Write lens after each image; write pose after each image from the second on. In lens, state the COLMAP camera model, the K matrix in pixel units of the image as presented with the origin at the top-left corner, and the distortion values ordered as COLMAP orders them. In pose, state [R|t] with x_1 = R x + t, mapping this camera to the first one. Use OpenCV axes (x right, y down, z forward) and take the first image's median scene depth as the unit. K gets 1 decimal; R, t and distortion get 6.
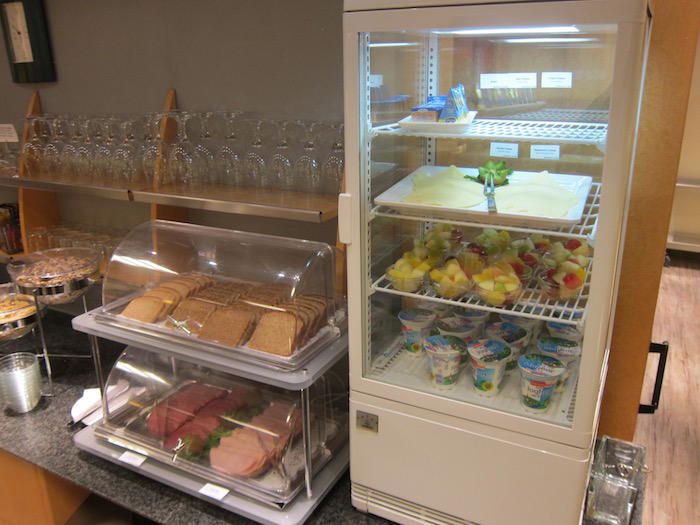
lens RADIAL K [[583.4, 0, 348.1], [0, 583.4, 264.1], [0, 0, 1]] dist [-0.052615, 0.002823]
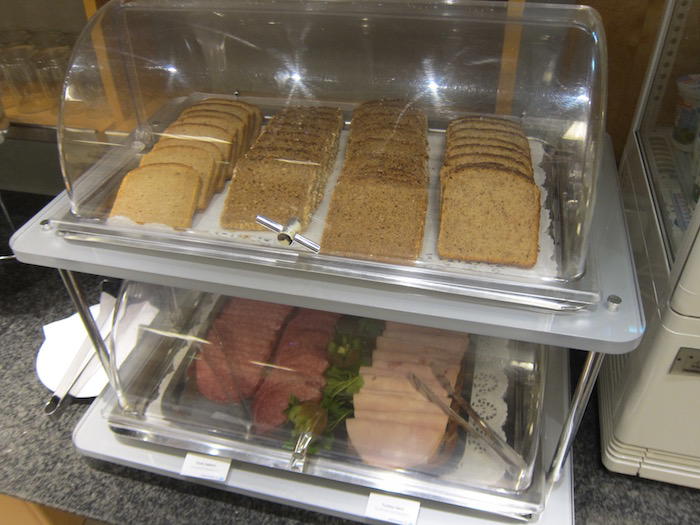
lens RADIAL K [[583.4, 0, 351.3], [0, 583.4, 258.2], [0, 0, 1]] dist [-0.052615, 0.002823]
pose [[0.974341, -0.162080, 0.156173, -0.279951], [0.095420, 0.925873, 0.365586, -0.032887], [-0.203851, -0.341304, 0.917582, 0.509588]]
